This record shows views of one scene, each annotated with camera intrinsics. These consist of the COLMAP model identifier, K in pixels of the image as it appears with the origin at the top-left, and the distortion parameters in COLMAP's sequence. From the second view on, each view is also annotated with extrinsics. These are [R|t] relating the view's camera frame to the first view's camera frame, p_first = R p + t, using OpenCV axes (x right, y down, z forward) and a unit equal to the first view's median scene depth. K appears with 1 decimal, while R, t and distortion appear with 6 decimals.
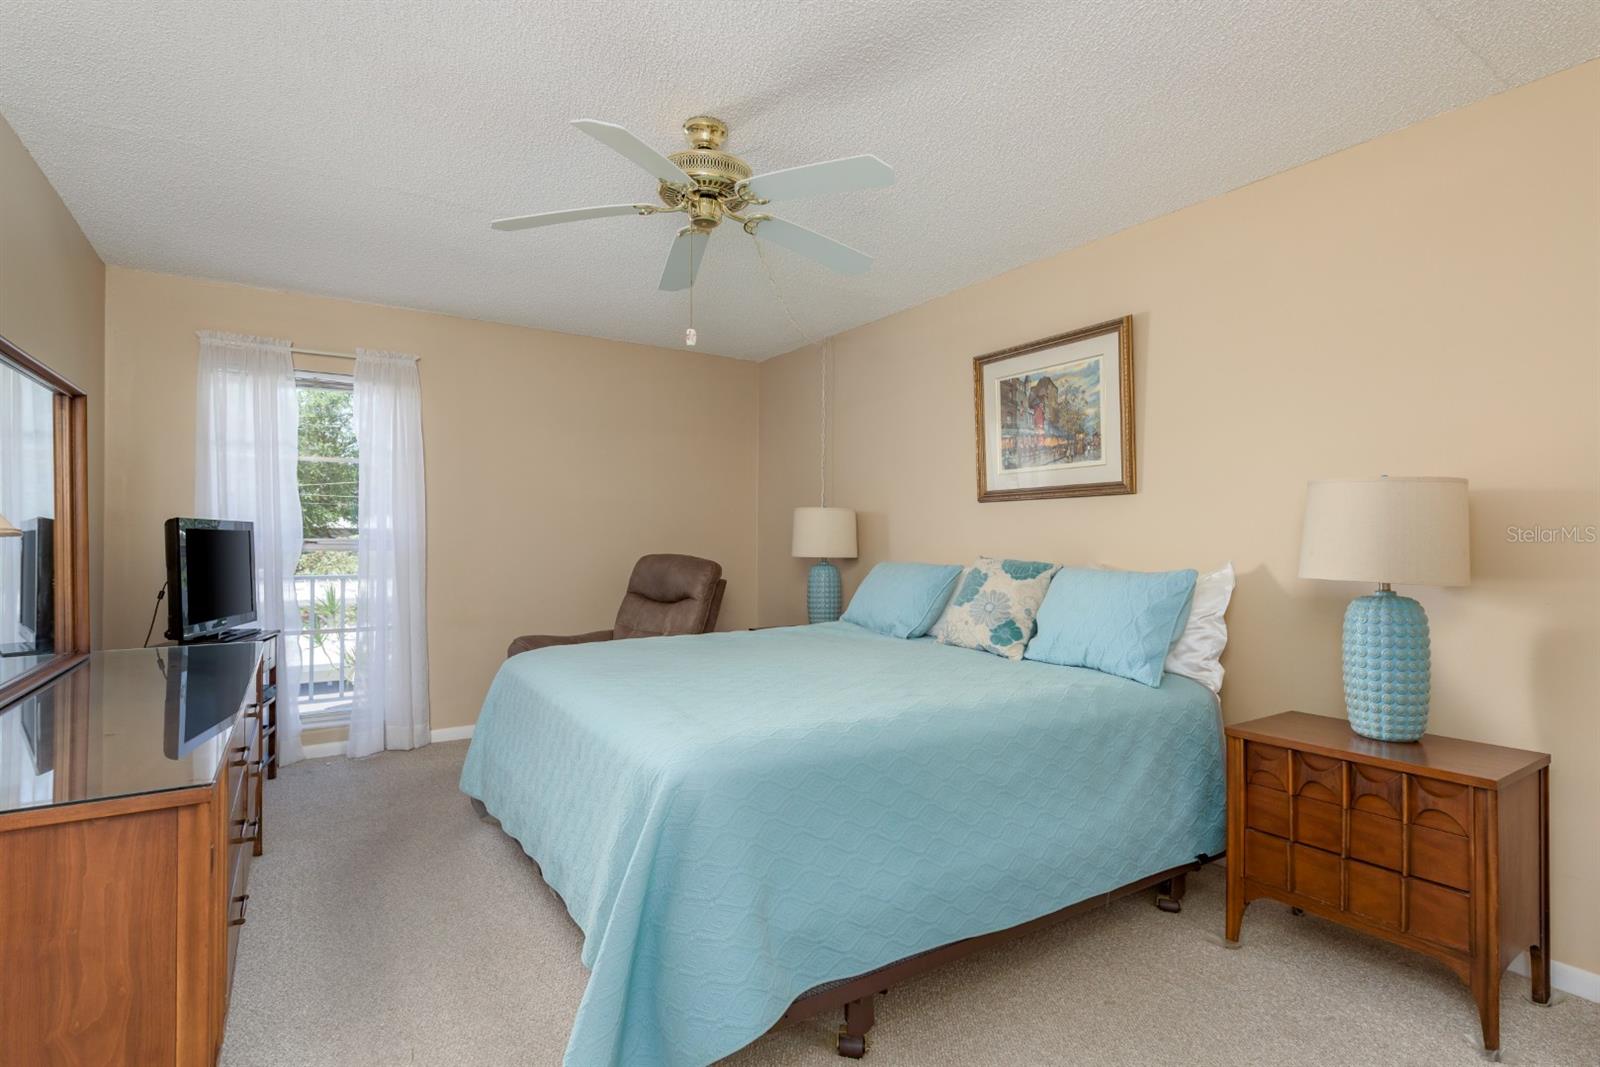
lens RADIAL K [[782.2, 0, 800.0], [0, 782.2, 533.5], [0, 0, 1]] dist [0.000220, 0.000038]
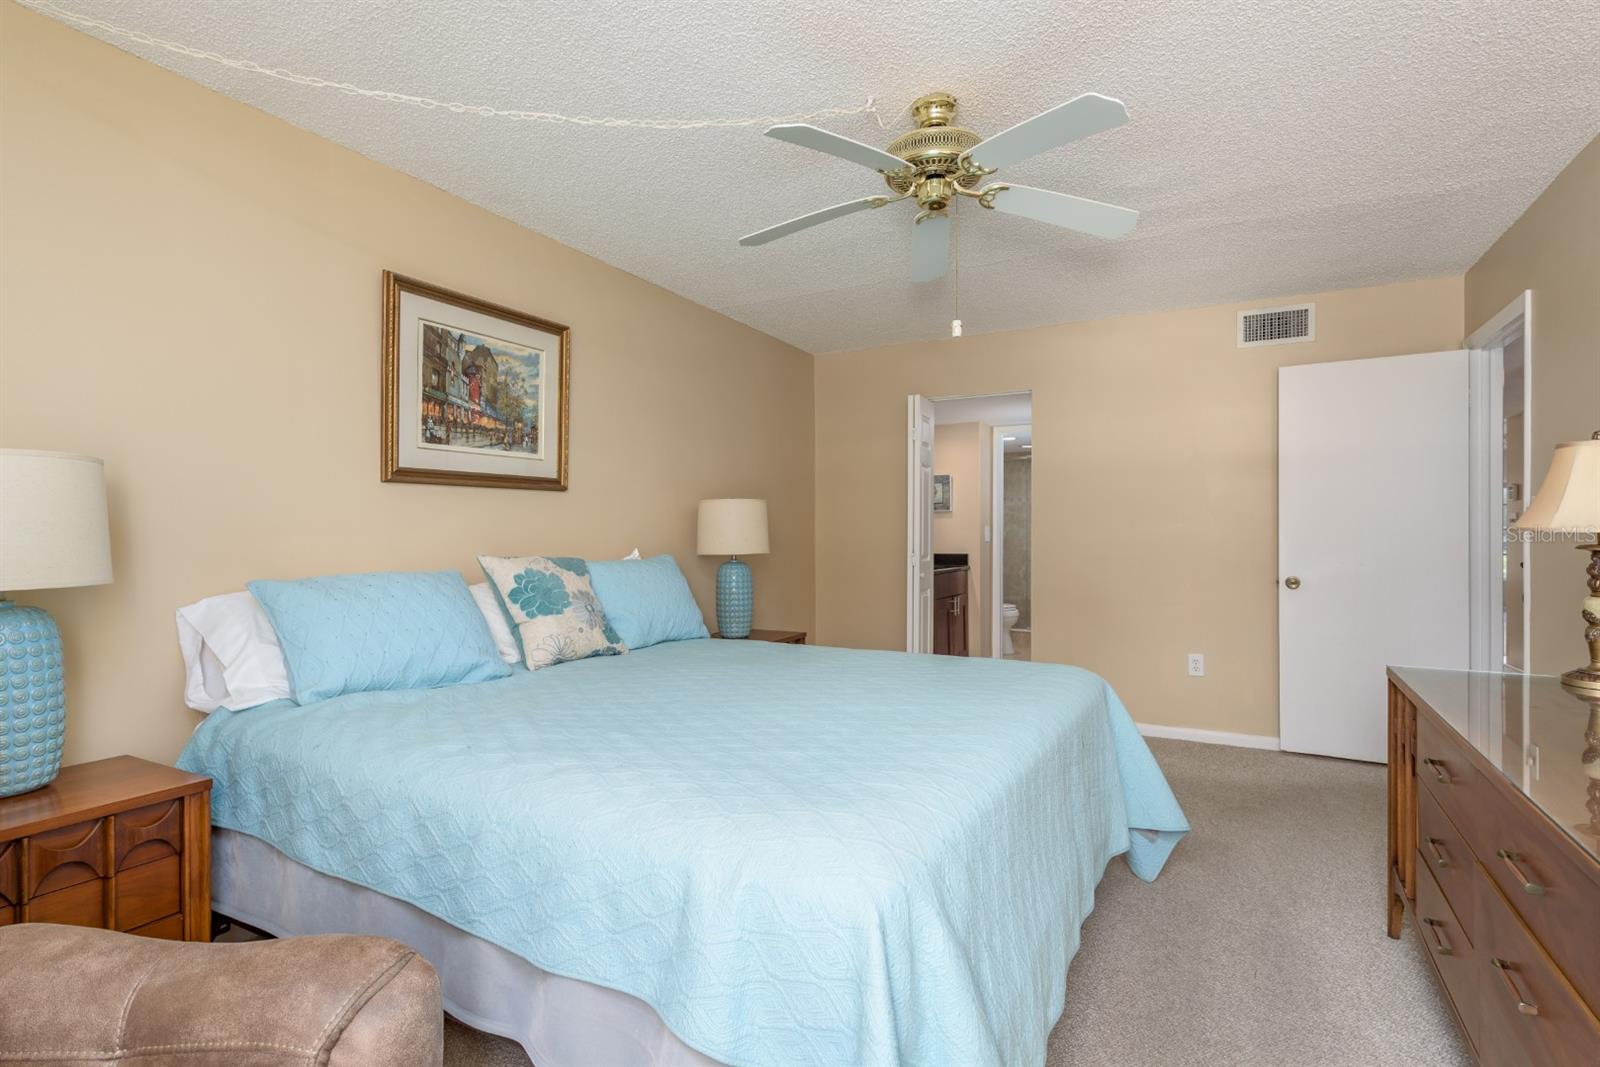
lens RADIAL K [[782.2, 0, 800.0], [0, 782.2, 533.5], [0, 0, 1]] dist [0.000220, 0.000038]
pose [[-0.484573, 0.001874, 0.874749, -0.627177], [0.002575, 0.999996, -0.000716, 0.008654], [-0.874747, 0.001905, -0.484576, 1.143489]]
